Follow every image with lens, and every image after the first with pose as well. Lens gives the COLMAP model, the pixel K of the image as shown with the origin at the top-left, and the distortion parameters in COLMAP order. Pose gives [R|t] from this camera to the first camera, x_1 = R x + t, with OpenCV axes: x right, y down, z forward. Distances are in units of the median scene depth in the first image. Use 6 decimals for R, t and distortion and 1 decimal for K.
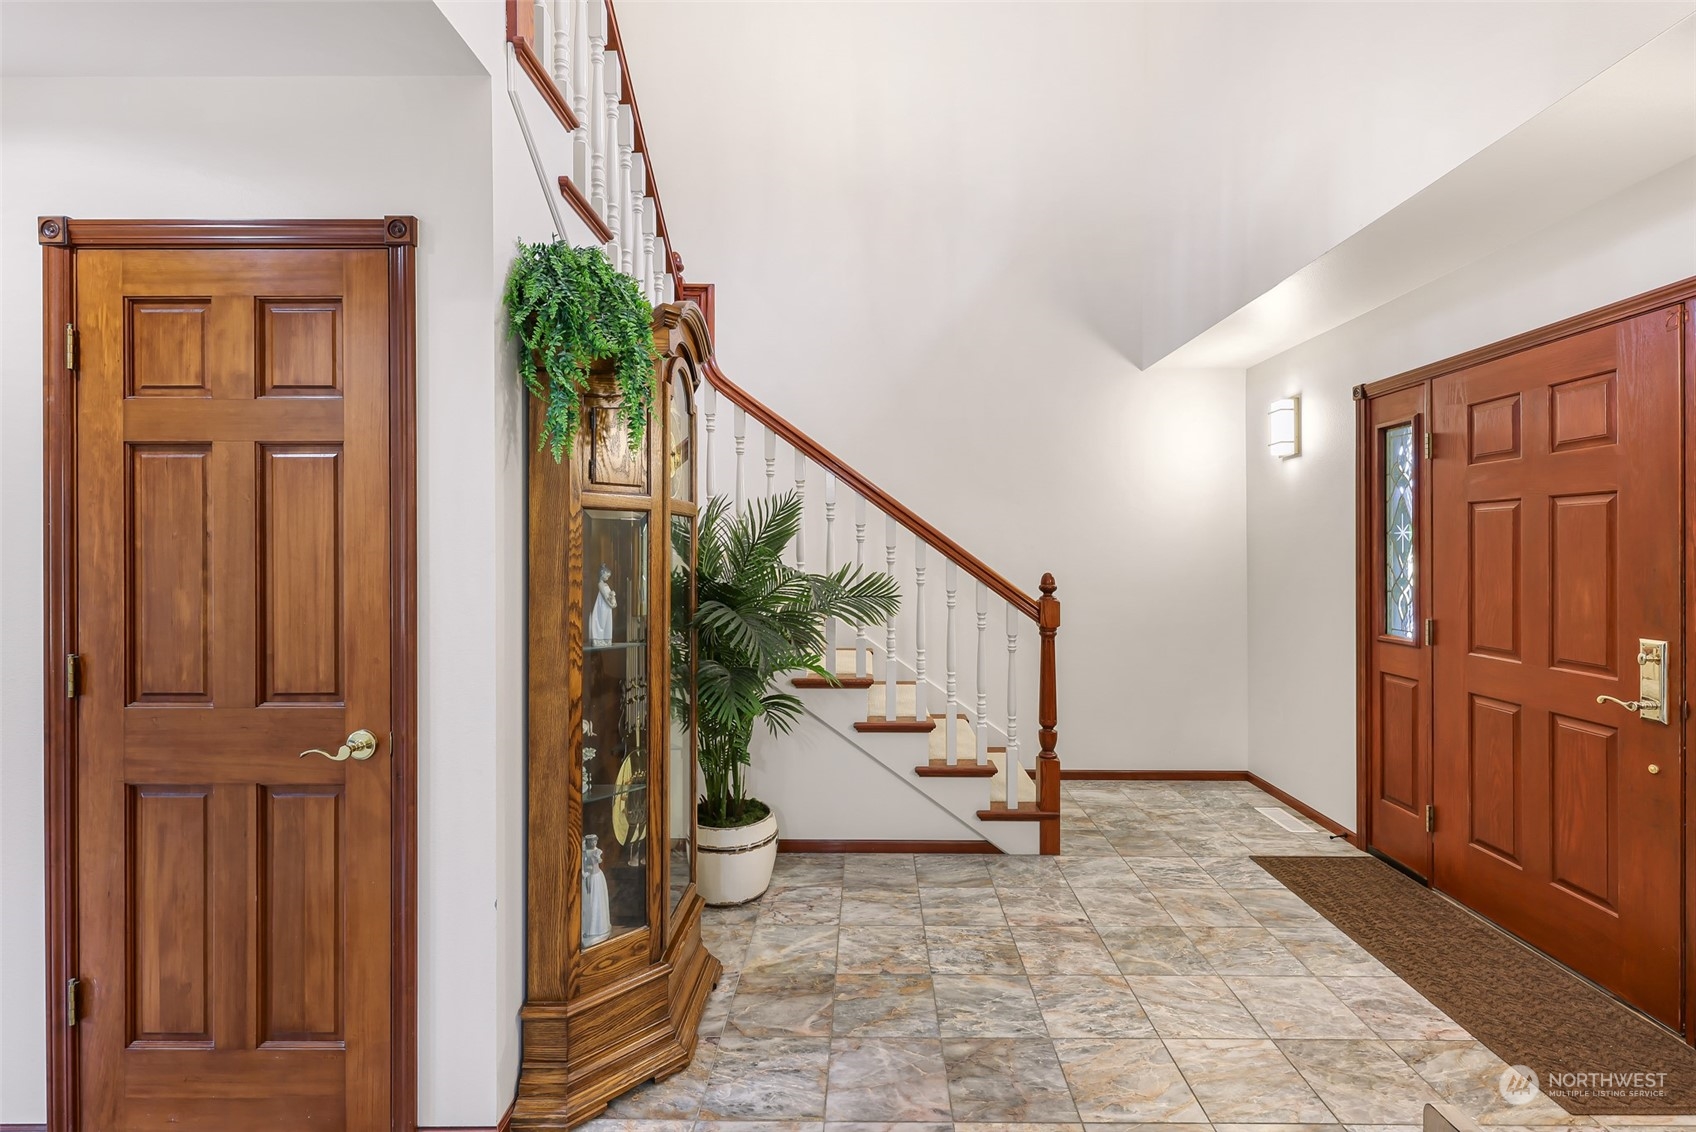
lens RADIAL K [[724.7, 0, 852.9], [0, 724.7, 561.5], [0, 0, 1]] dist [-0.002809, -0.000057]
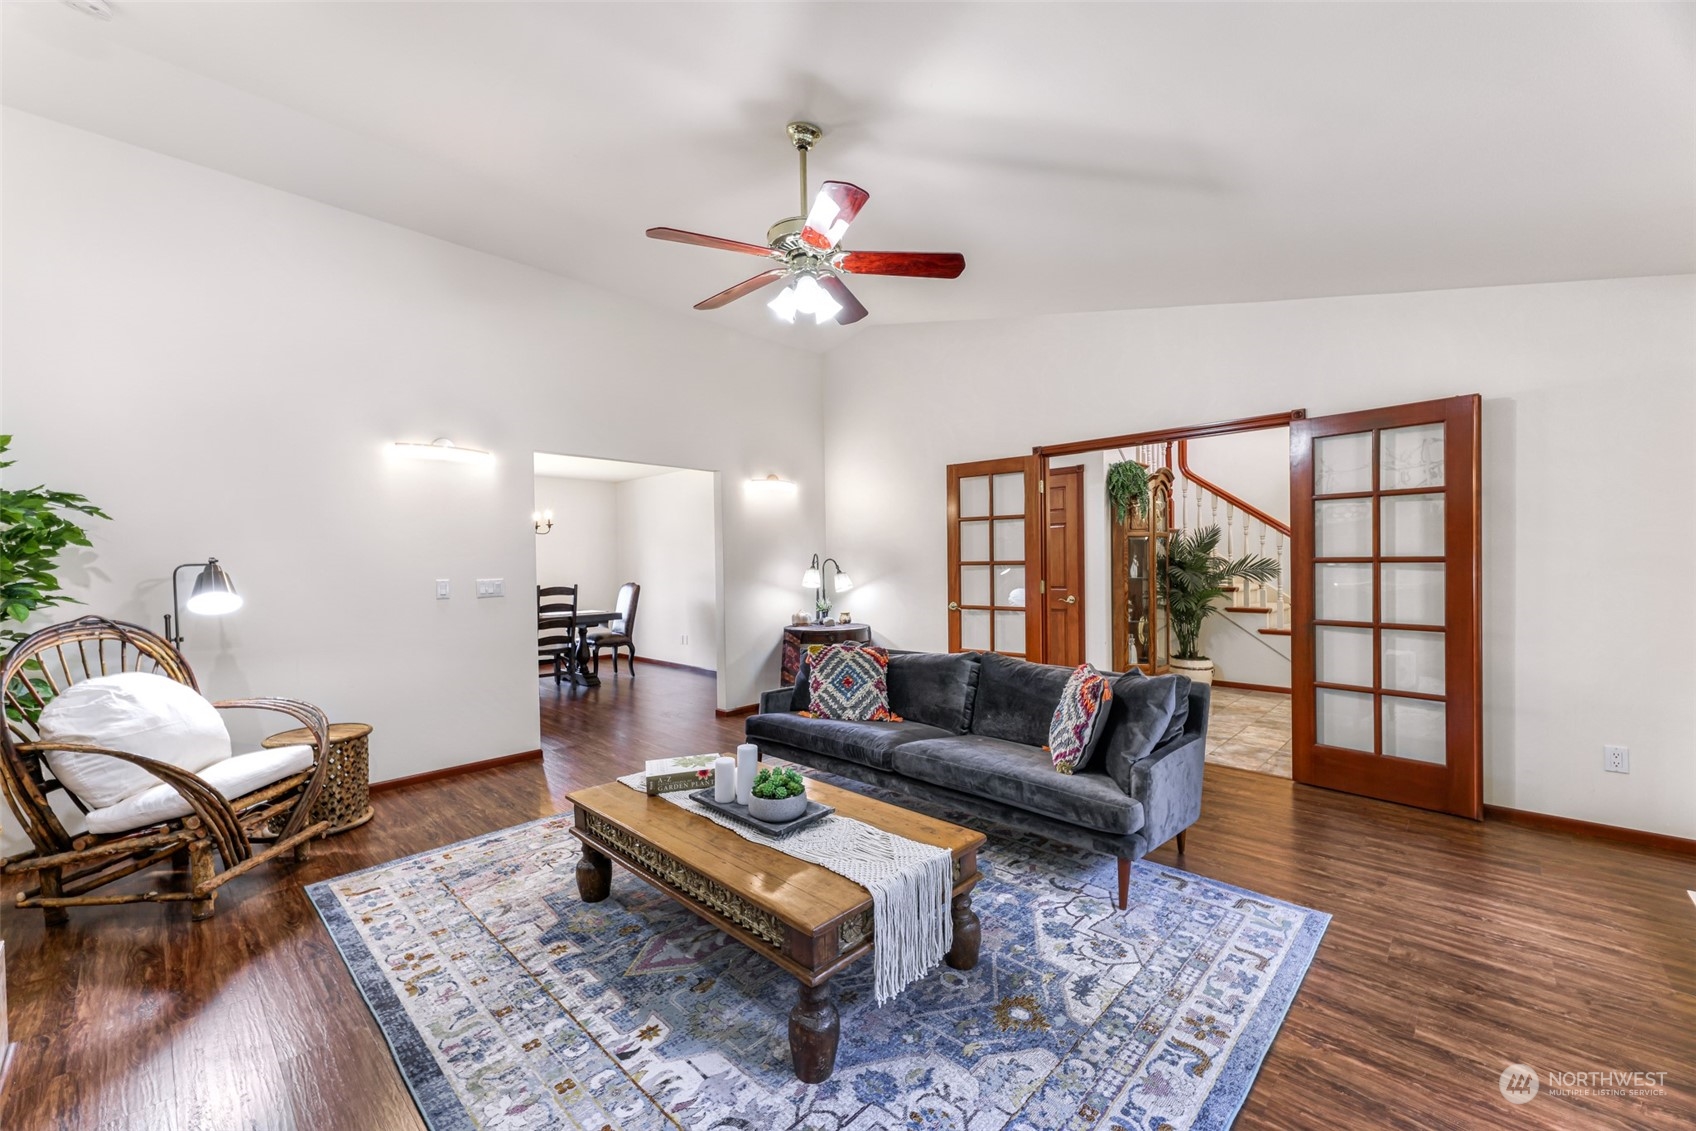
lens RADIAL K [[690.1, 0, 846.4], [0, 690.1, 571.0], [0, 0, 1]] dist [-0.002916, -0.000021]
pose [[0.732724, -0.003541, -0.680517, 0.834463], [0.004300, 0.999991, -0.000574, 0.080681], [0.680512, -0.002506, 0.732732, -2.202635]]
